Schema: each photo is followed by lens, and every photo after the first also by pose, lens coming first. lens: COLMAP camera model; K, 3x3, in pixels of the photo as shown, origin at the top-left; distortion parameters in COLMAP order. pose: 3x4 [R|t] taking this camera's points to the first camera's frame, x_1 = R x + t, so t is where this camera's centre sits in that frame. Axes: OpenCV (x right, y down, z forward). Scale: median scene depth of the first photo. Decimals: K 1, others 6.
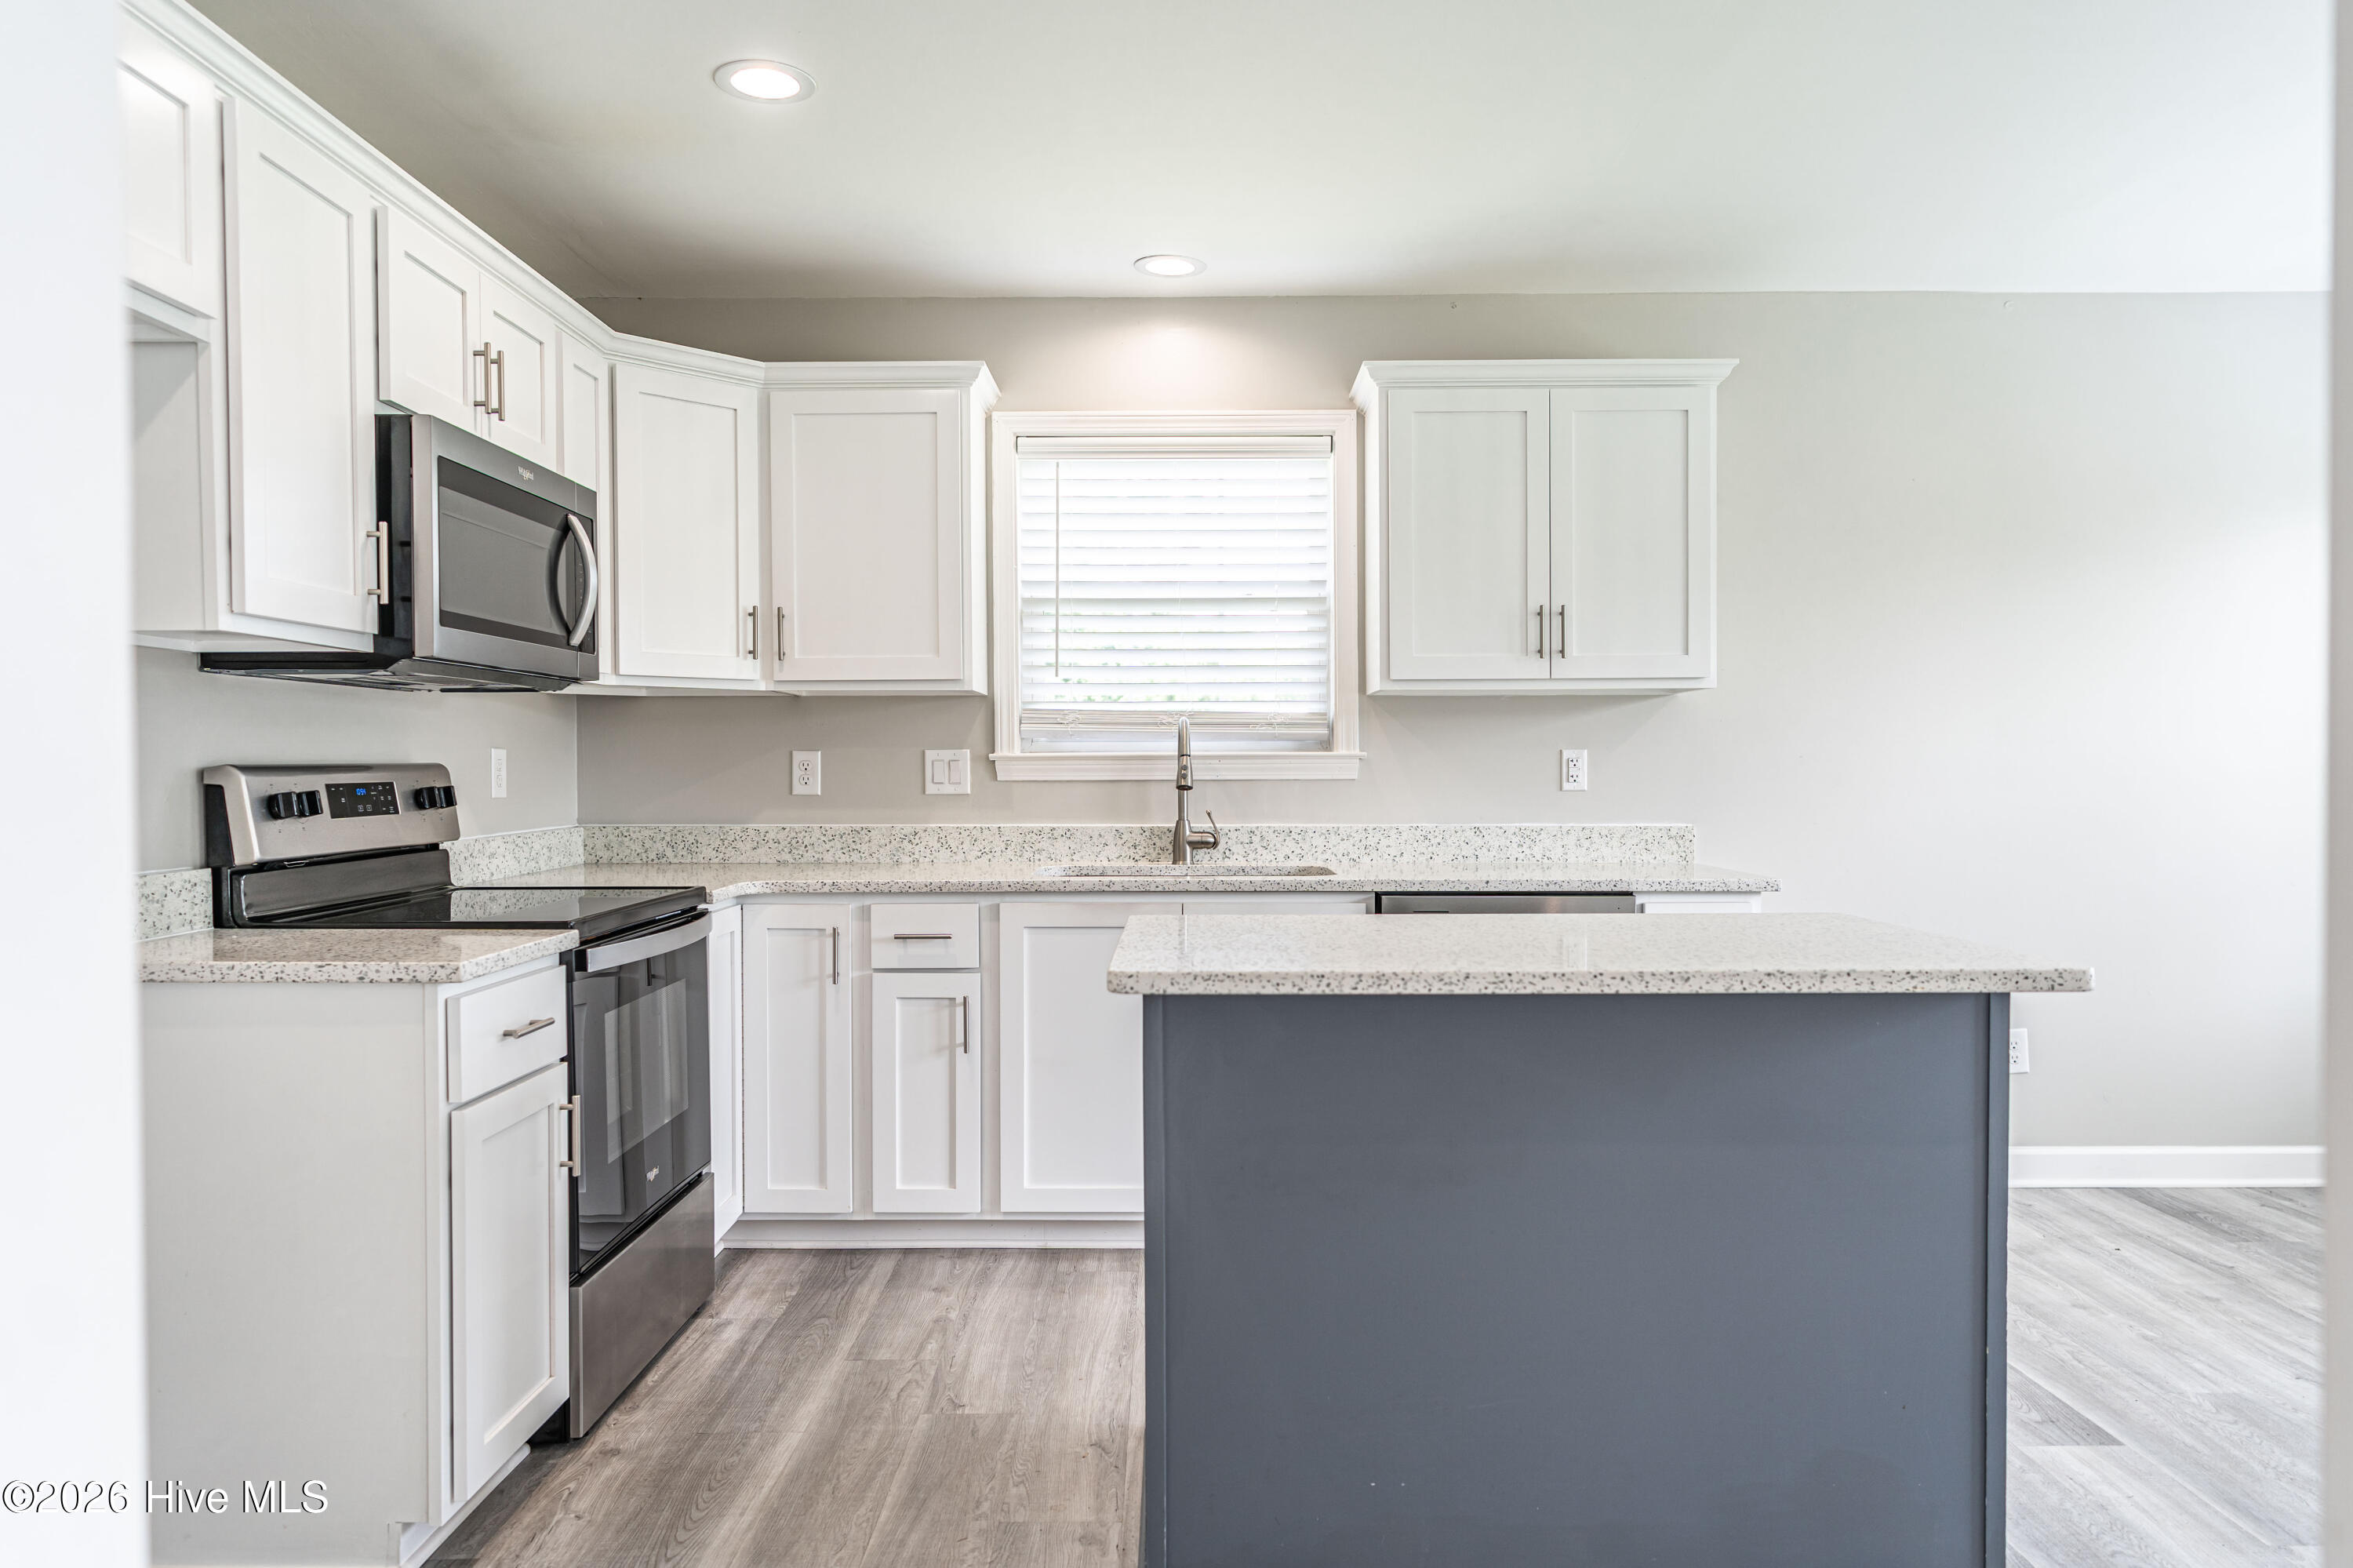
lens RADIAL K [[1589.0, 0, 1173.3], [0, 1589.0, 815.5], [0, 0, 1]] dist [-0.002028, 0.001233]
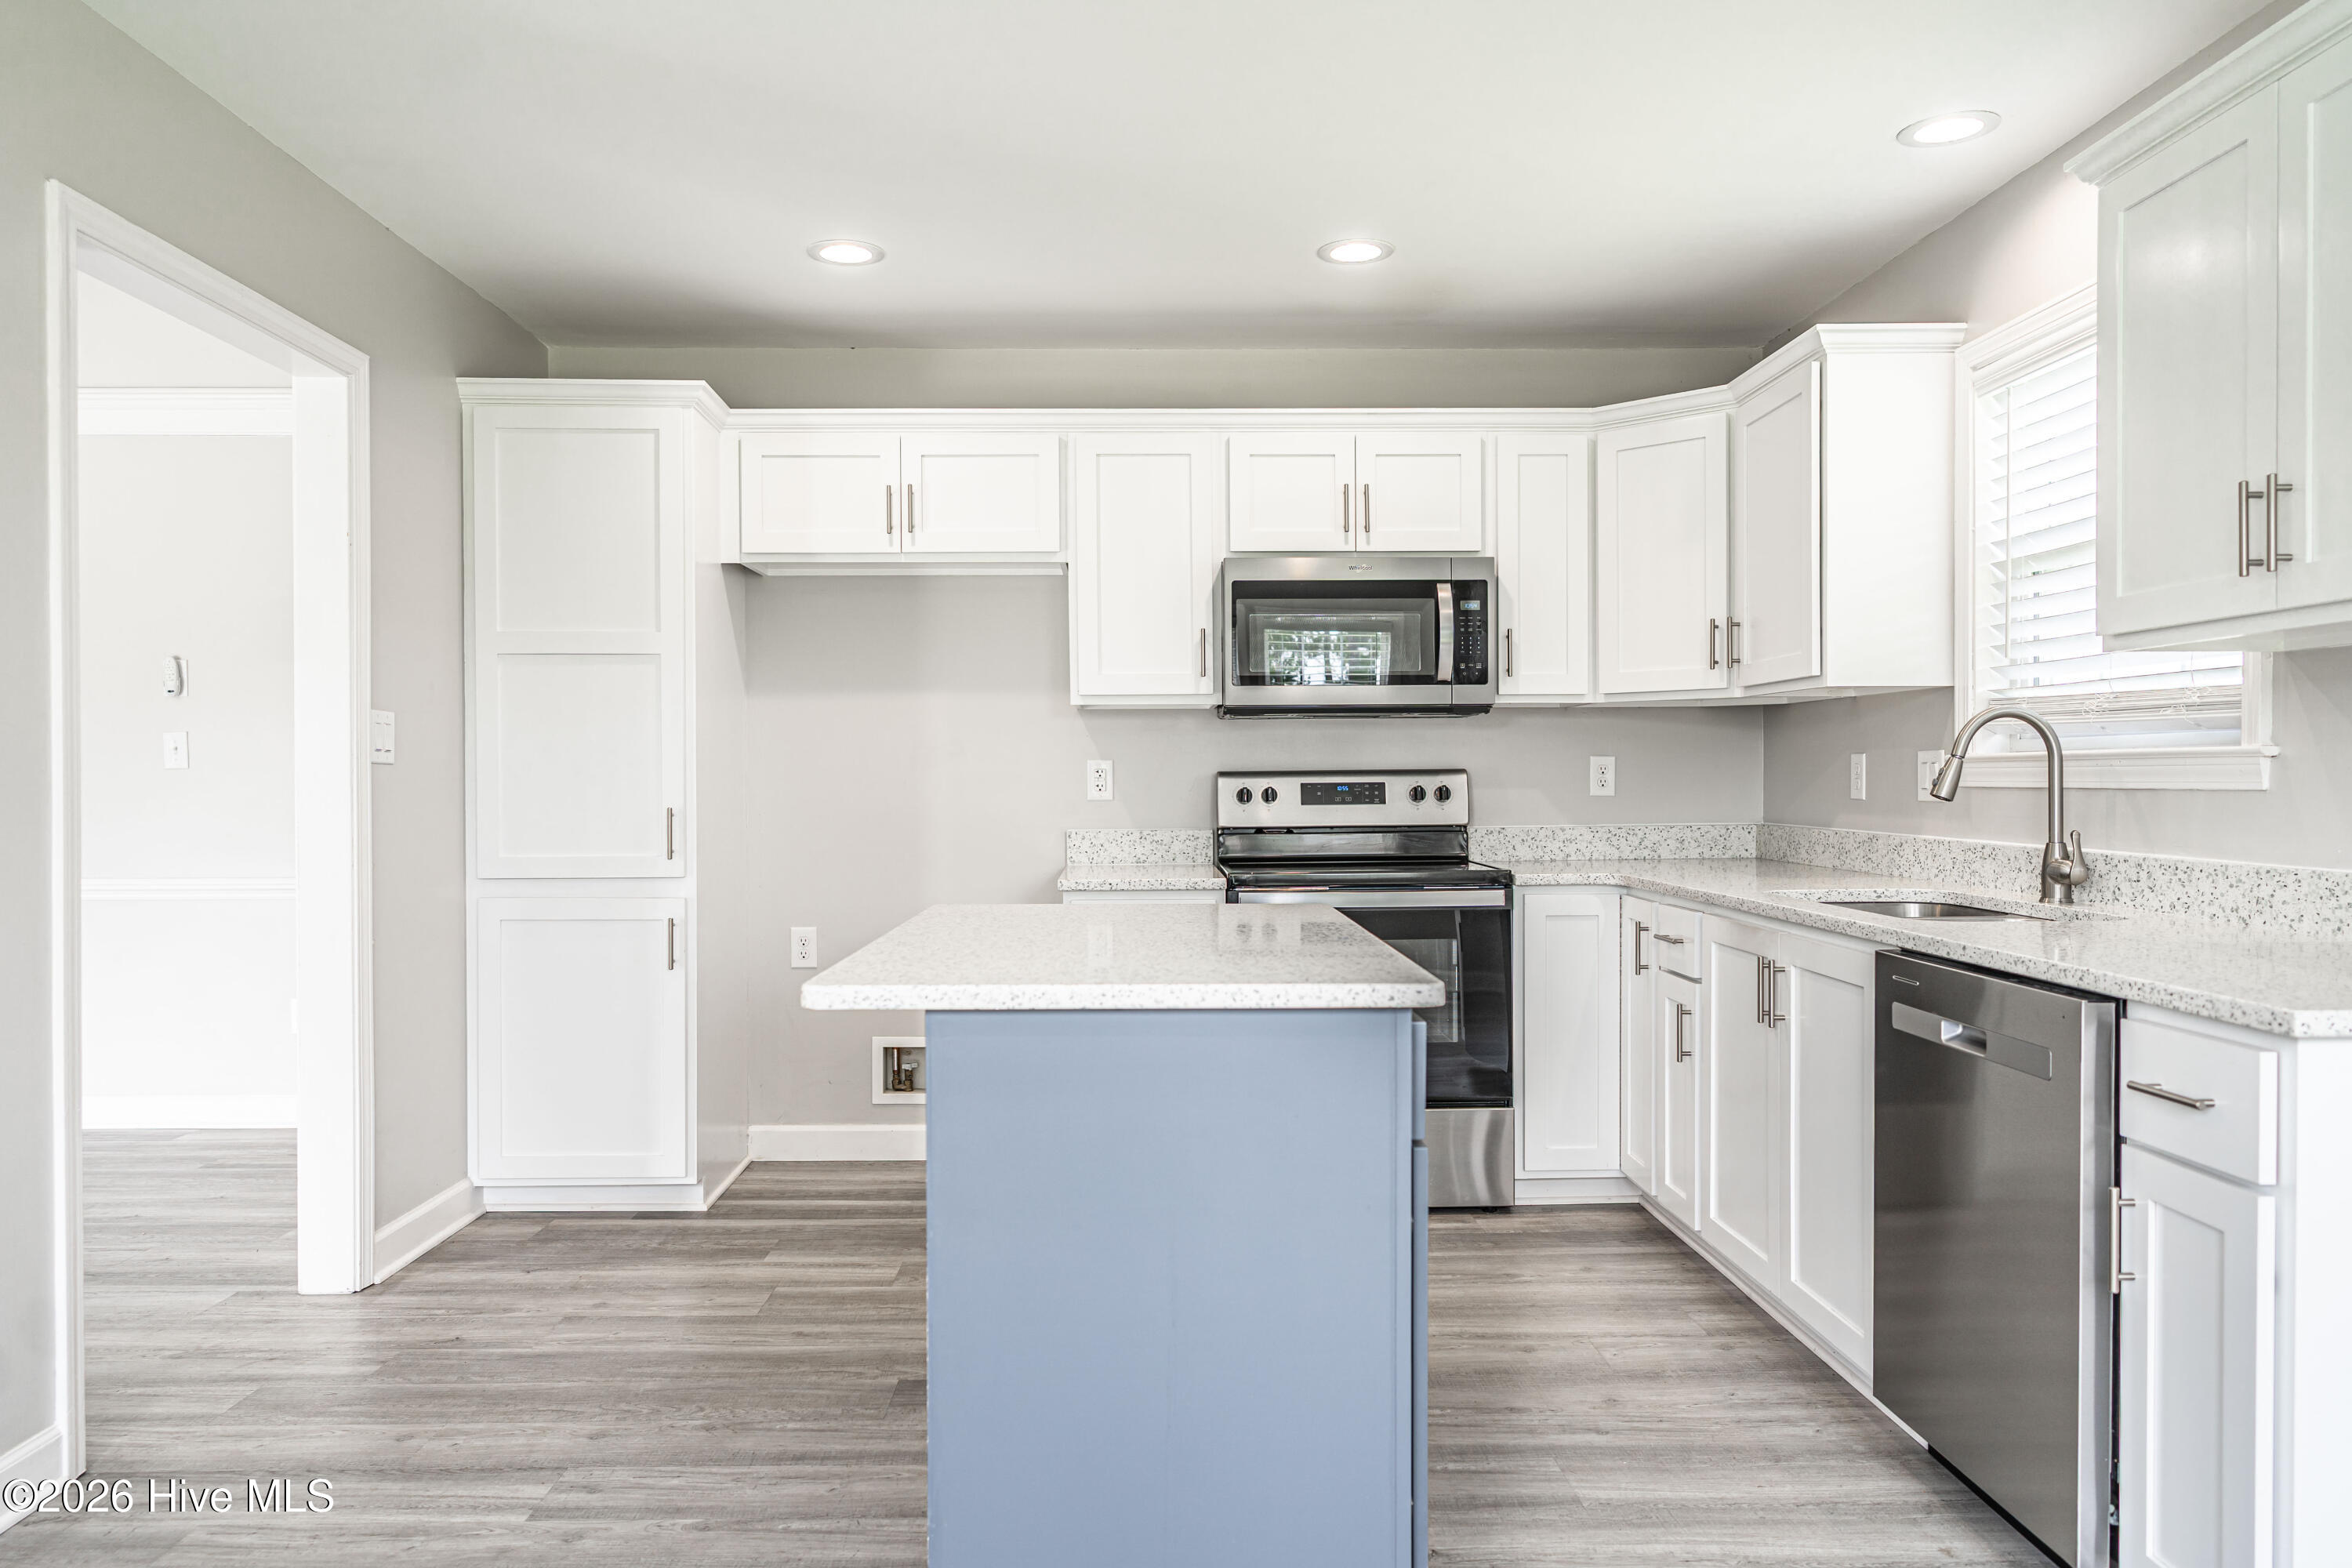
lens RADIAL K [[1590.0, 0, 1141.8], [0, 1590.0, 796.4], [0, 0, 1]] dist [-0.002419, 0.001688]
pose [[0.004429, 0.015821, -0.999865, 0.731128], [-0.026293, 0.999531, 0.015699, -0.018651], [0.999644, 0.026220, 0.004843, 0.564159]]
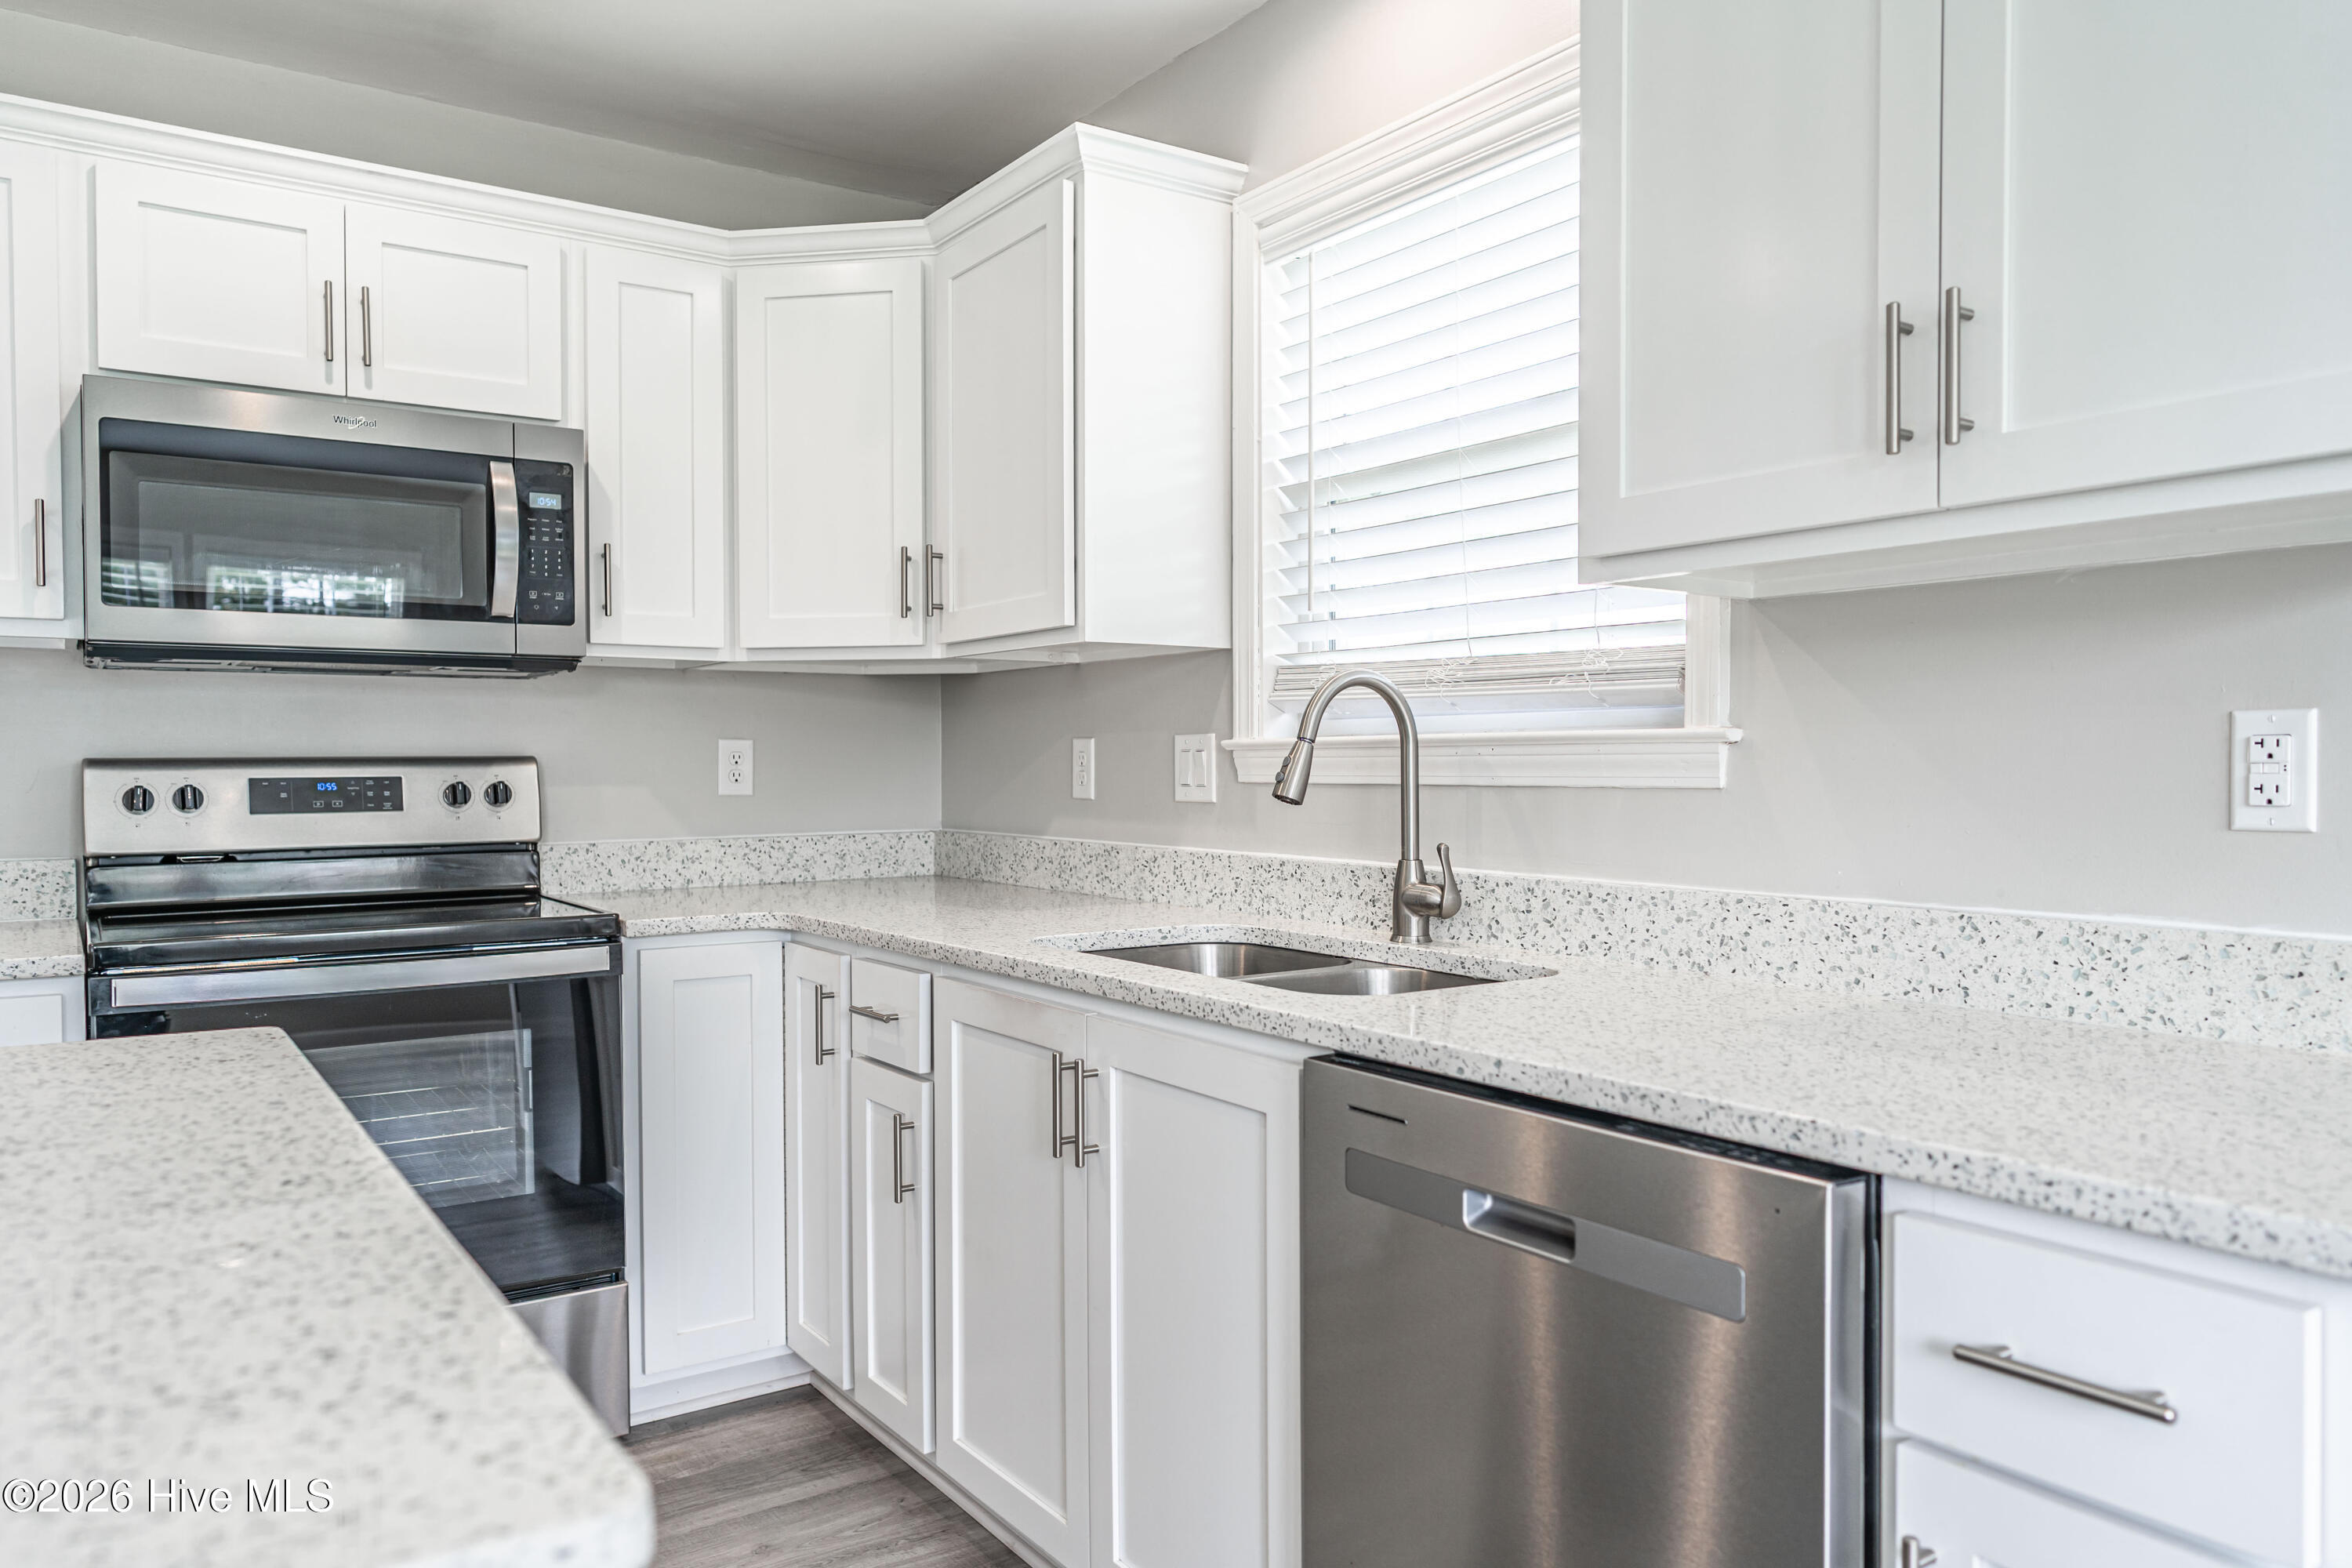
lens RADIAL K [[1612.8, 0, 1175.8], [0, 1612.8, 797.3], [0, 0, 1]] dist [-0.006567, 0.002206]
pose [[0.570330, 0.019016, -0.821196, 0.404225], [-0.025248, 0.999665, 0.005614, -0.019044], [0.821028, 0.017531, 0.570619, 0.613513]]
